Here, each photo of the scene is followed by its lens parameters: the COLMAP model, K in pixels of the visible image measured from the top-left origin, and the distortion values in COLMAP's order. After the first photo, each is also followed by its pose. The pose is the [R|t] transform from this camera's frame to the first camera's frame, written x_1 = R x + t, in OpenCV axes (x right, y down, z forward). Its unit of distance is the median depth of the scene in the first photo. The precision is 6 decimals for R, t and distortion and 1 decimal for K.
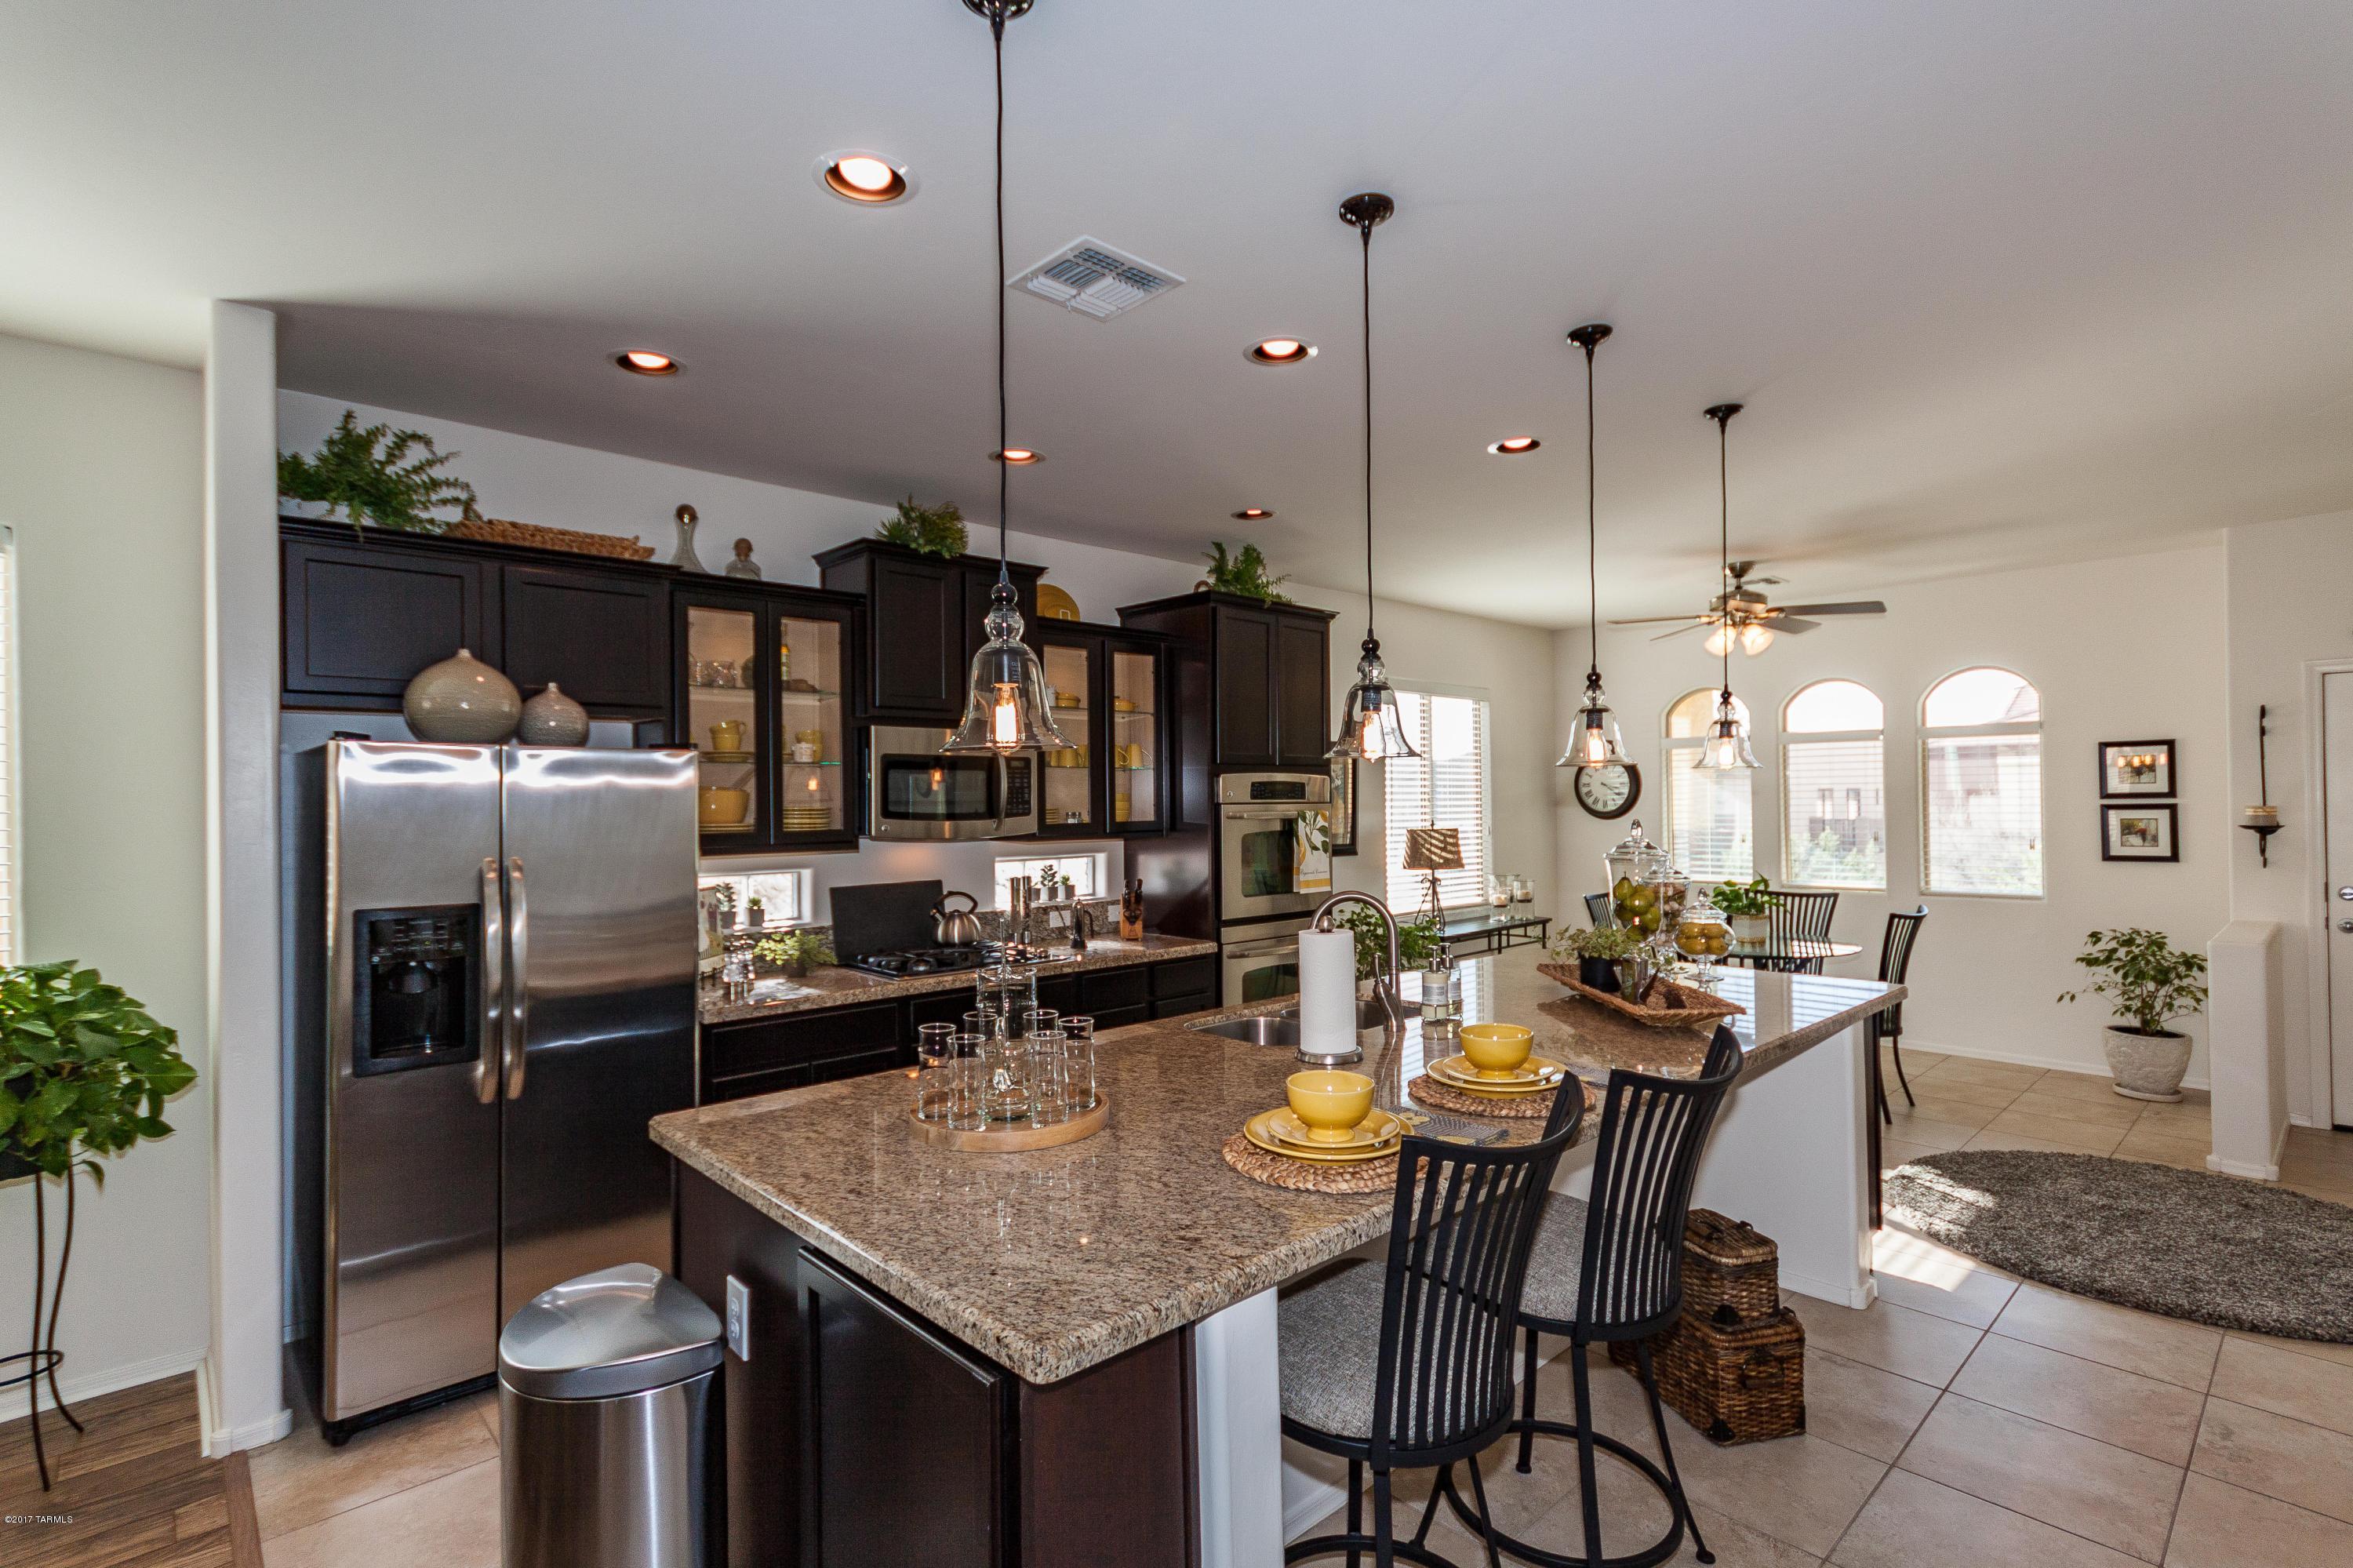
lens RADIAL K [[1093.6, 0, 1178.5], [0, 1093.6, 791.6], [0, 0, 1]] dist [0.004126, 0.000436]
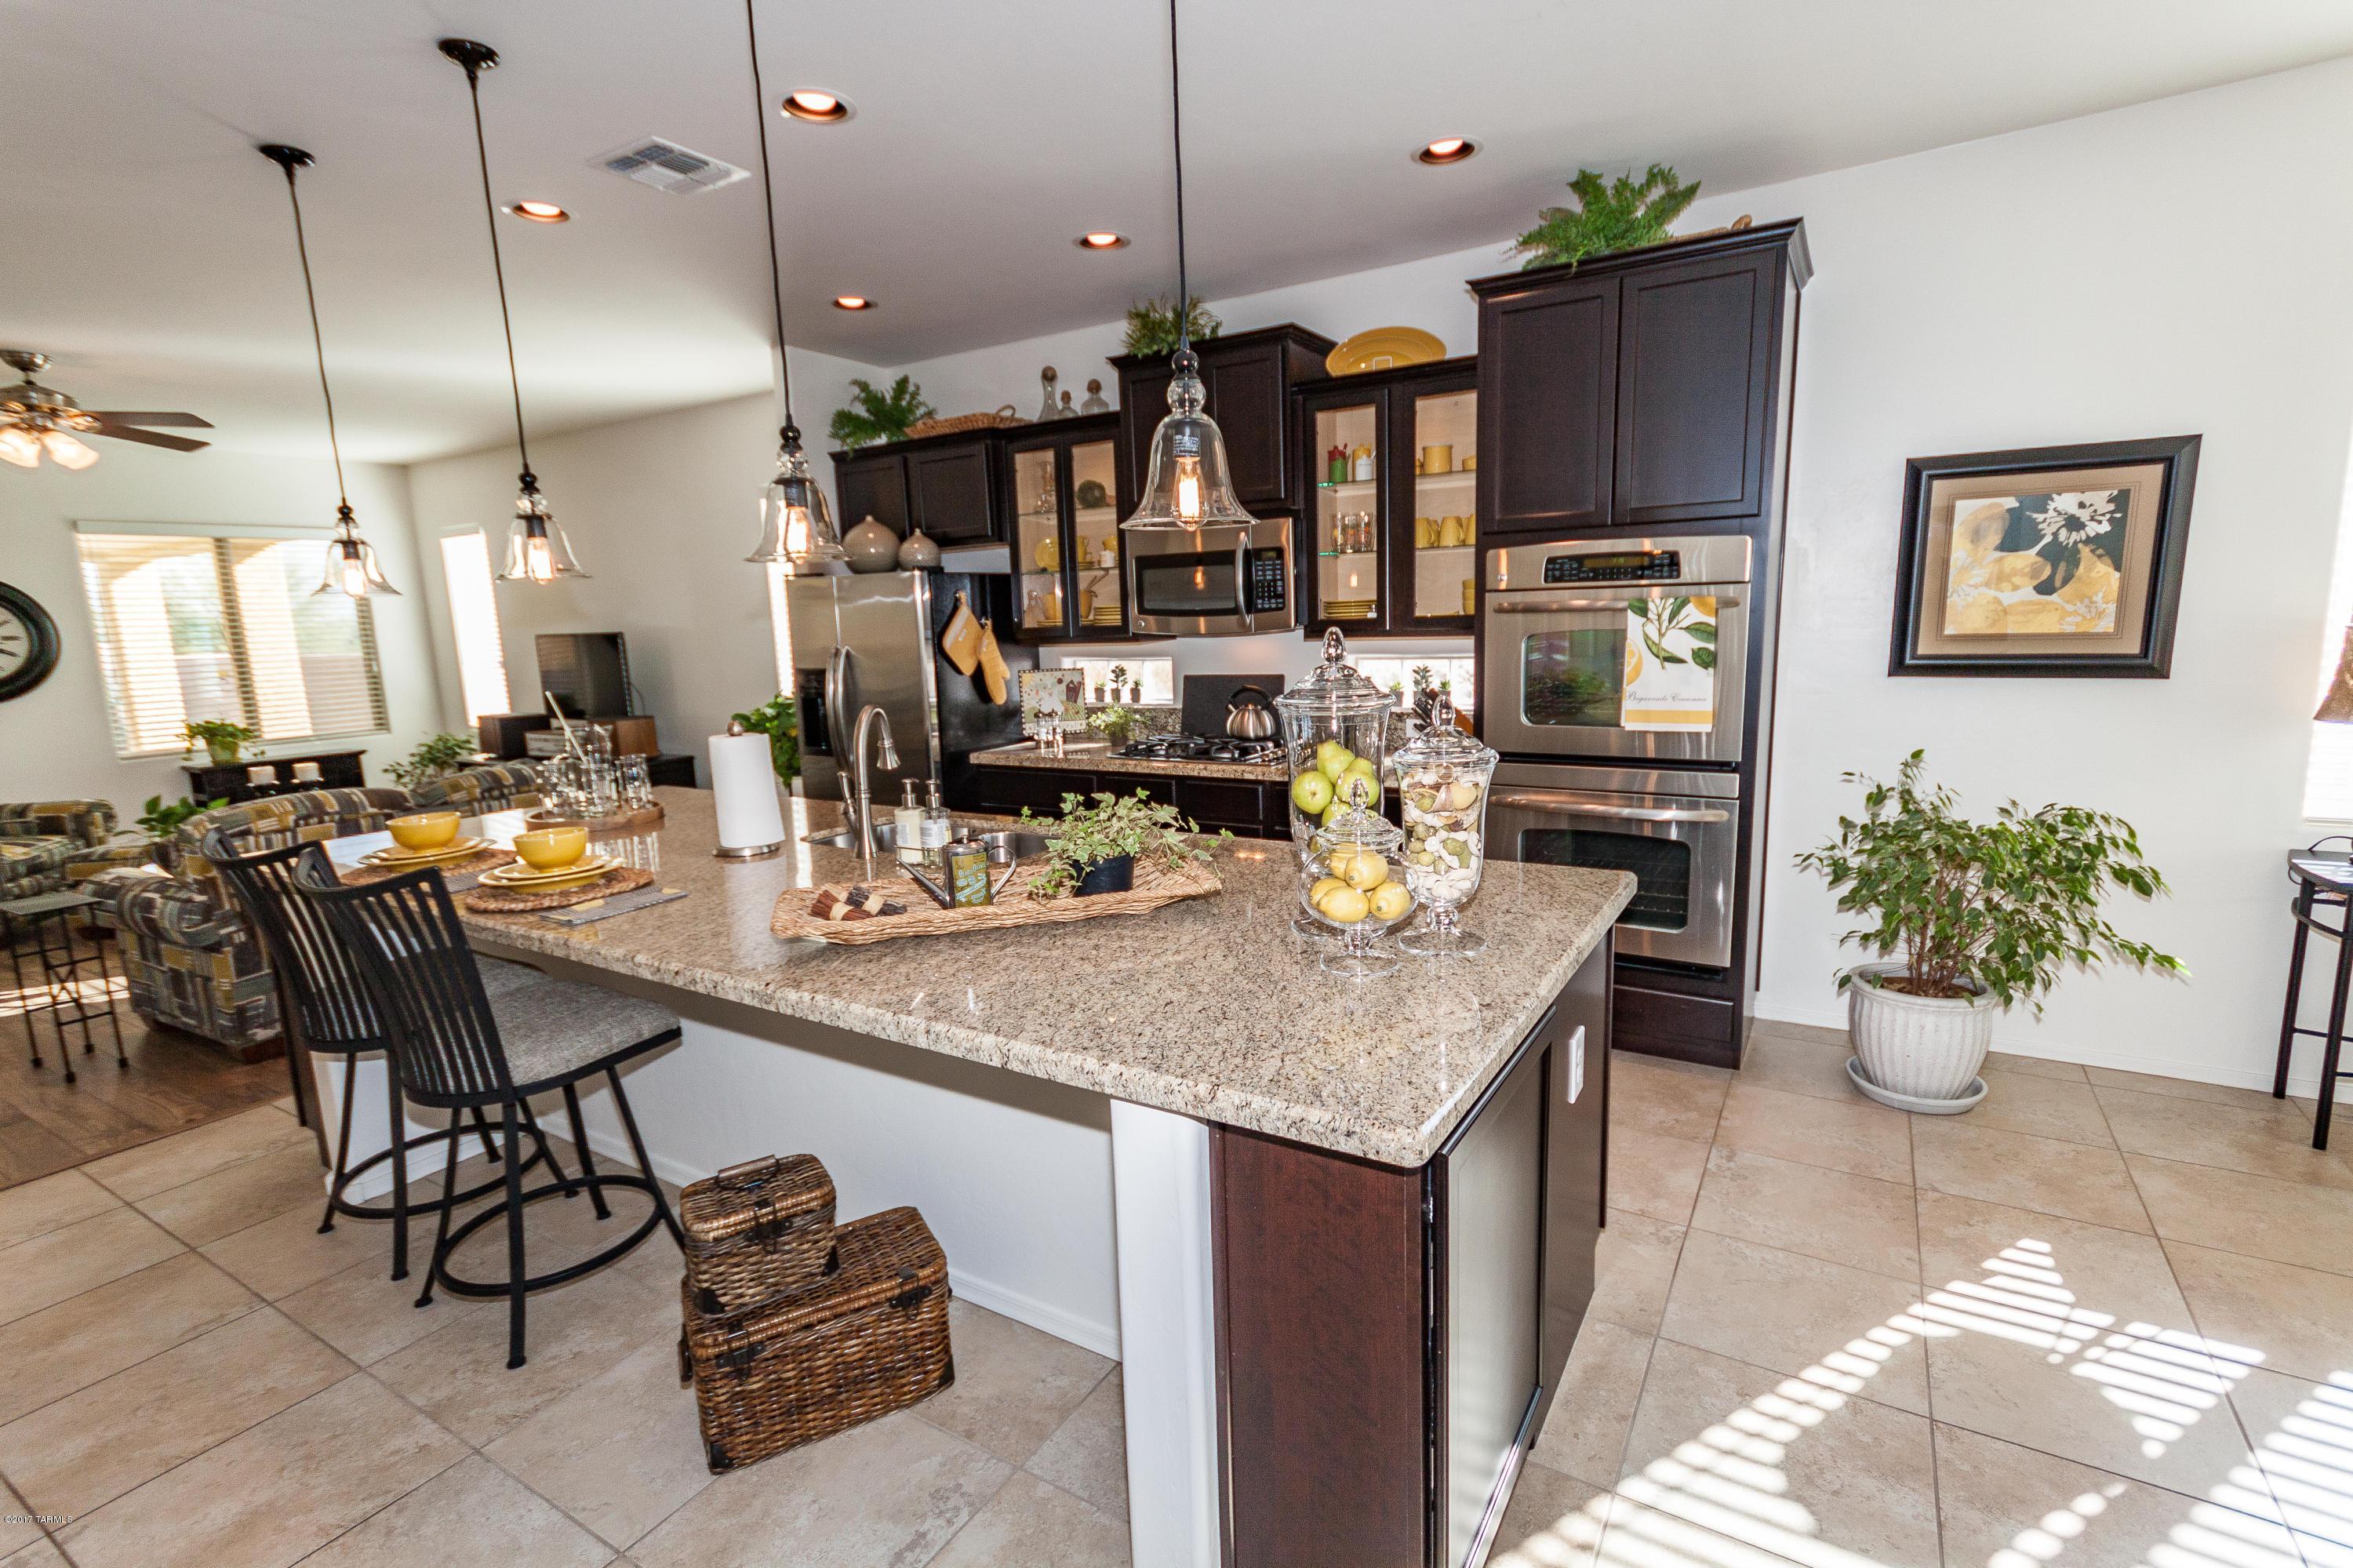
lens RADIAL K [[1104.3, 0, 1178.4], [0, 1104.3, 796.2], [0, 0, 1]] dist [0.008438, 0.001049]
pose [[0.267721, 0.168174, -0.948706, 0.788875], [0.046344, 0.981262, 0.187023, -0.003229], [0.962381, -0.094037, 0.254910, 0.685473]]
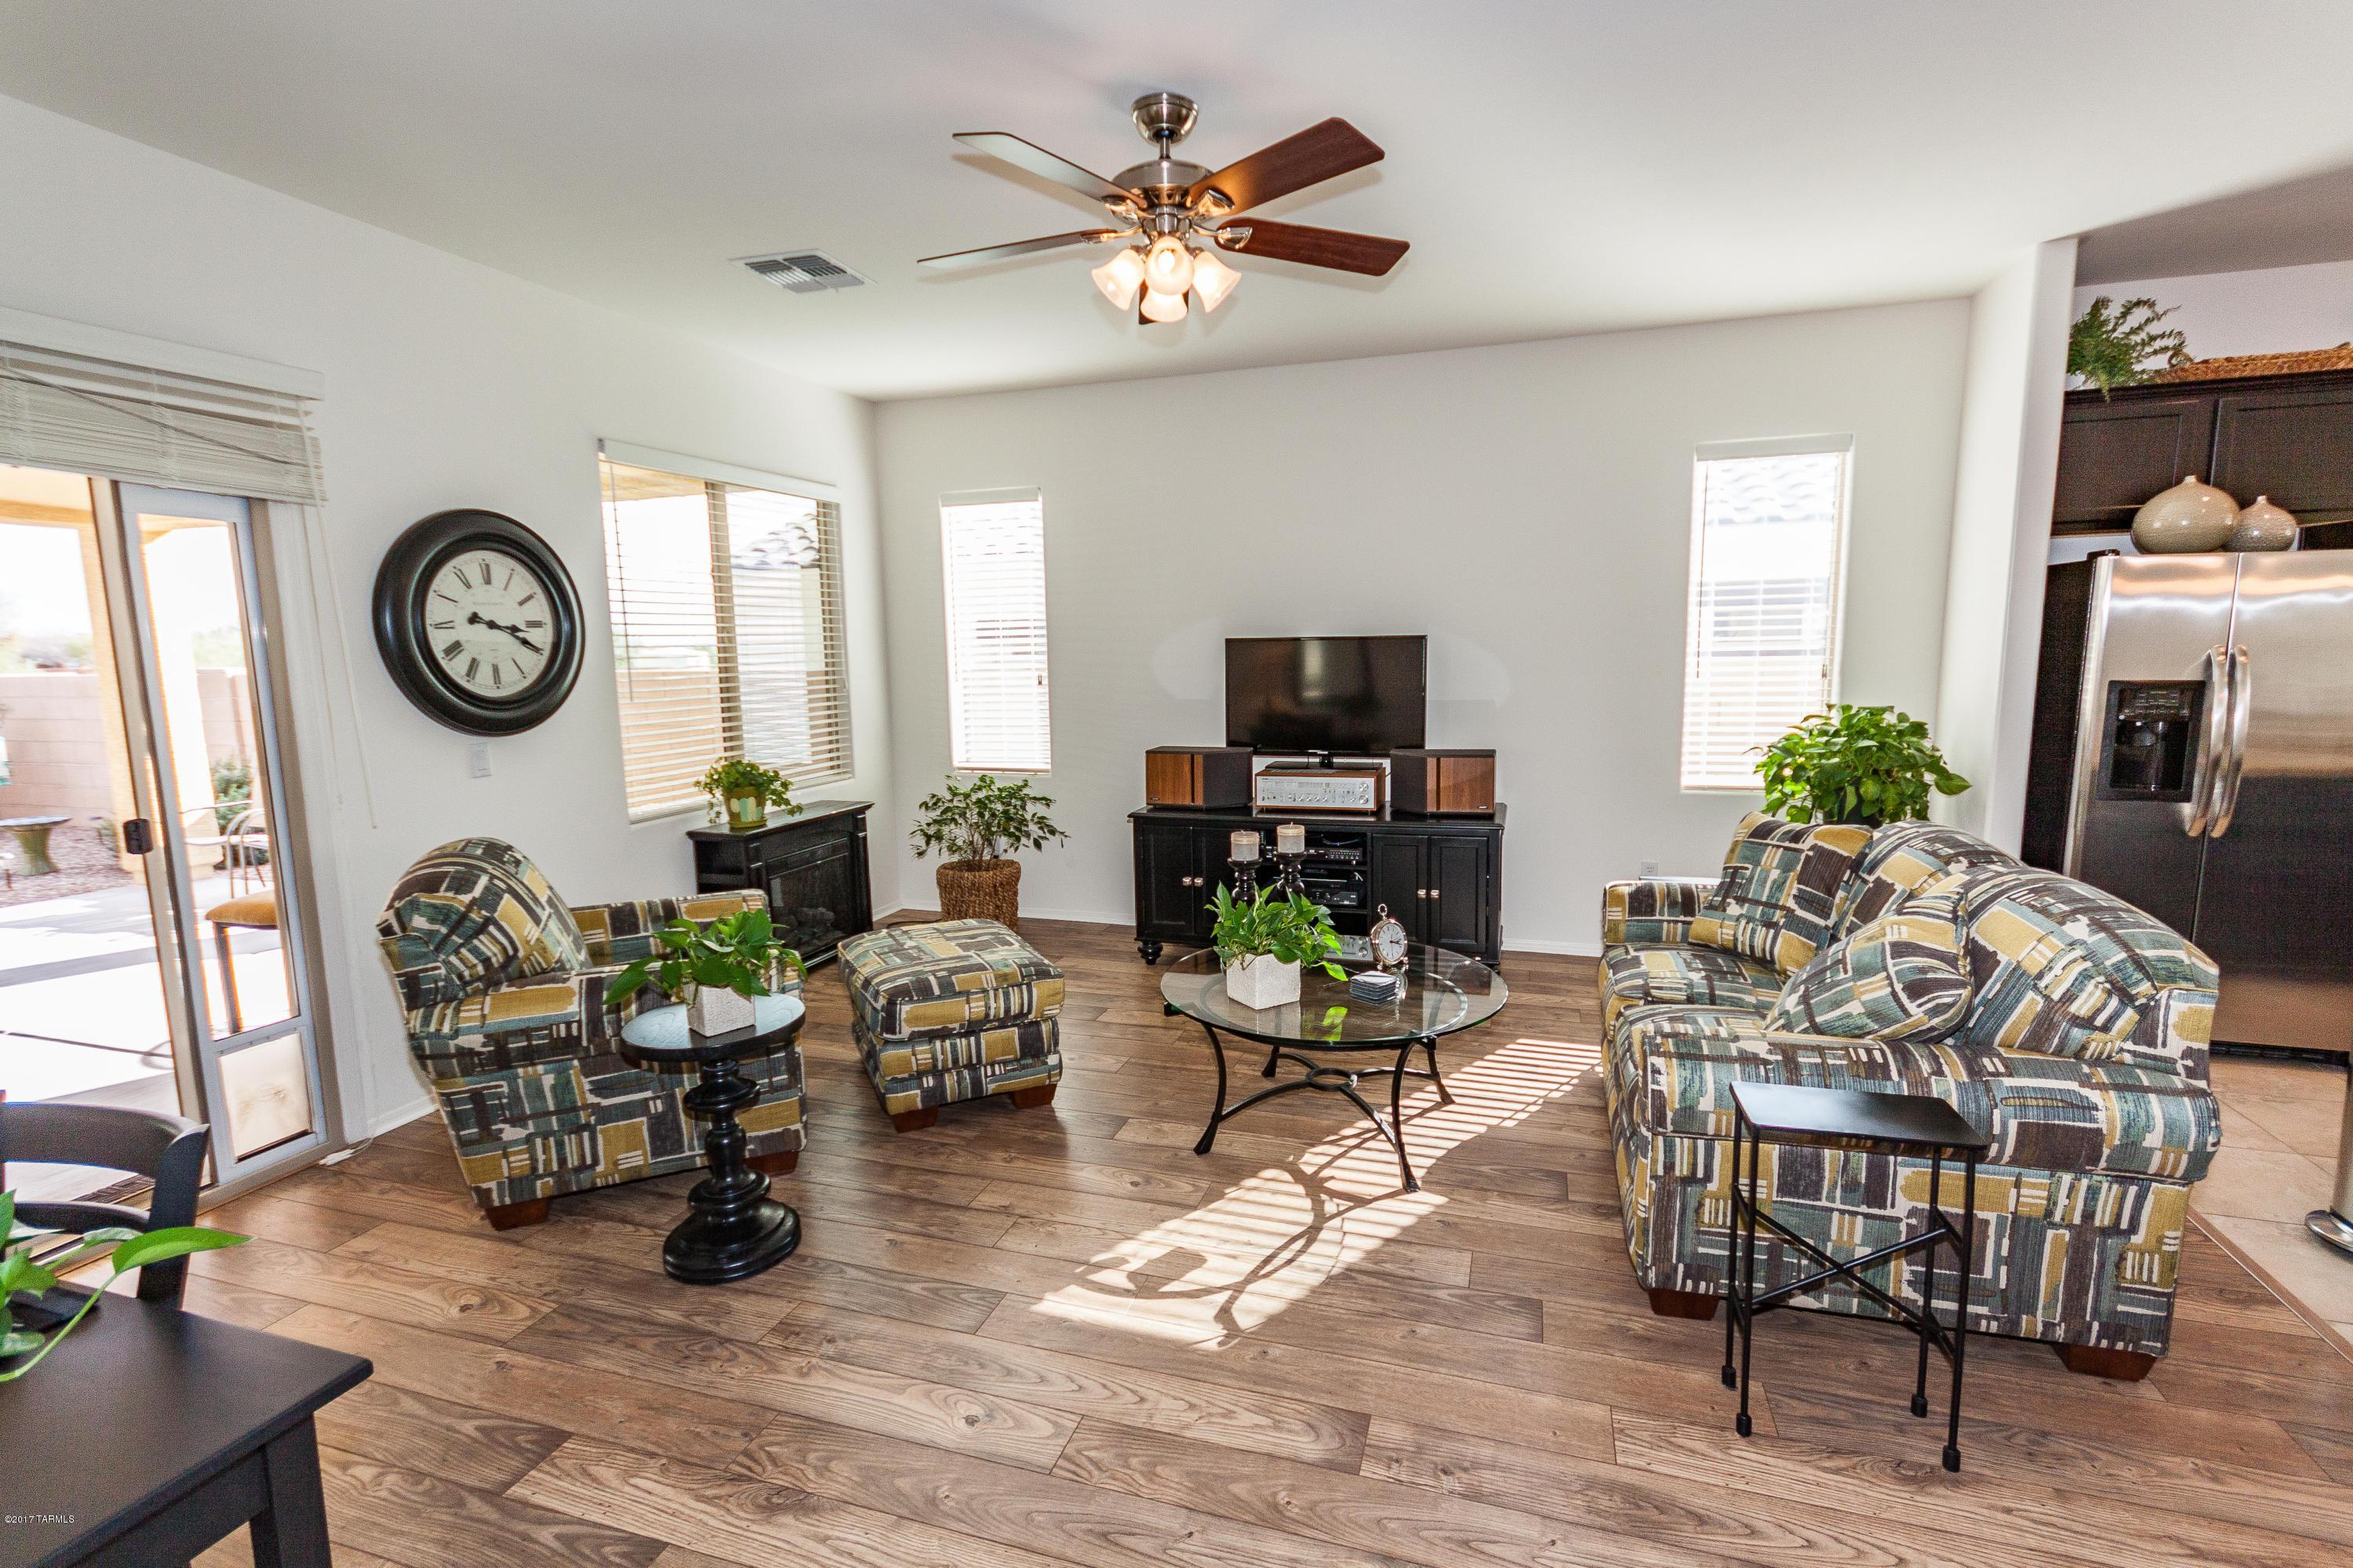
lens RADIAL K [[1077.6, 0, 1176.5], [0, 1077.6, 784.0], [0, 0, 1]] dist [-0.000860, -0.000463]
pose [[0.486959, 0.116126, -0.865670, -0.084257], [0.020472, 0.989332, 0.144230, 0.010373], [0.873185, -0.087956, 0.479387, -0.419224]]
